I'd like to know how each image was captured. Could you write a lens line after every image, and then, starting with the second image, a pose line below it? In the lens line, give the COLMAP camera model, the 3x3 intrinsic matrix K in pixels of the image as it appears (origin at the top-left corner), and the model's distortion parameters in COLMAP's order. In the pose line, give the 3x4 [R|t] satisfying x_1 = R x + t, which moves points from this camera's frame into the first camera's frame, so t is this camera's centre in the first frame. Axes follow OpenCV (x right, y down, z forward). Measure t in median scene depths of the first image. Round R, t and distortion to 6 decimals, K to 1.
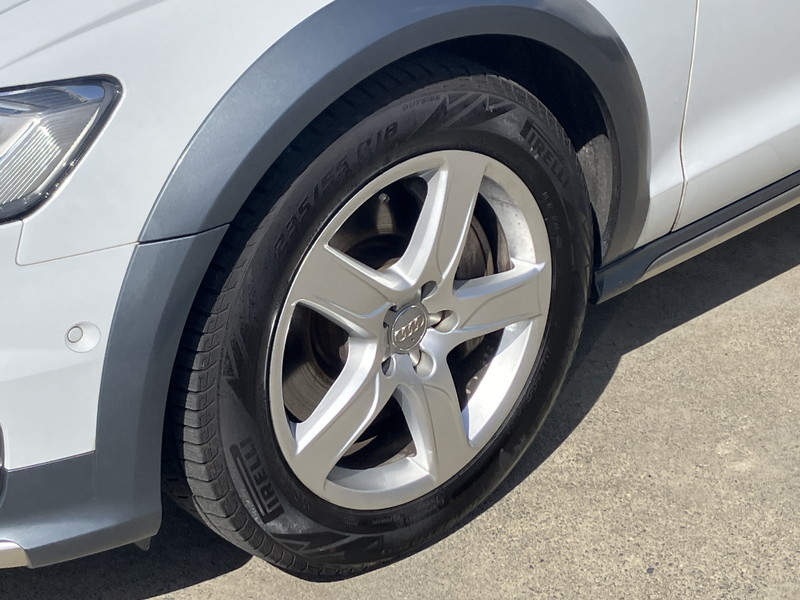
lens RADIAL K [[1617.1, 0, 399.7], [0, 1617.1, 300.6], [0, 0, 1]] dist [0.116119, 0.161022]
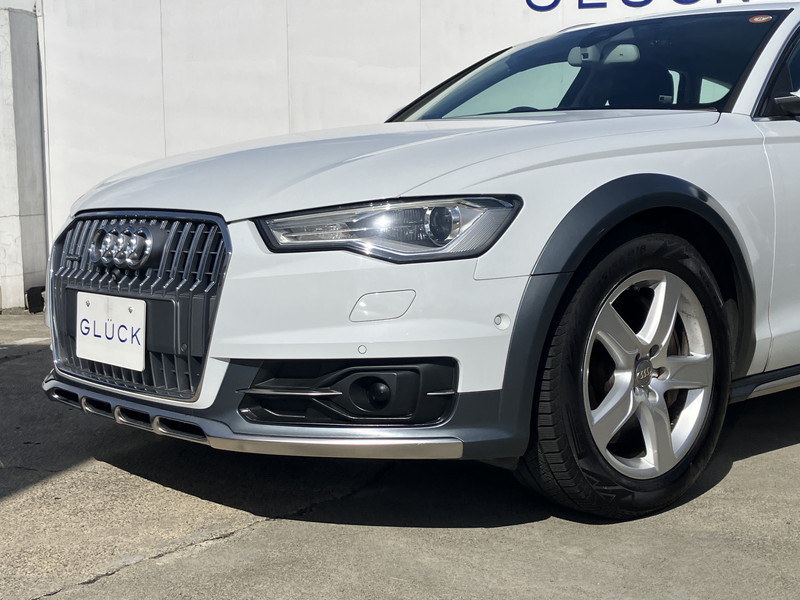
lens RADIAL K [[1100.7, 0, 399.2], [0, 1100.7, 300.3], [0, 0, 1]] dist [0.190019, -0.722715]
pose [[0.999704, 0.010935, -0.021734, -0.243698], [-0.018285, 0.926985, -0.374652, 0.414445], [0.016050, 0.374938, 0.926911, -0.189185]]
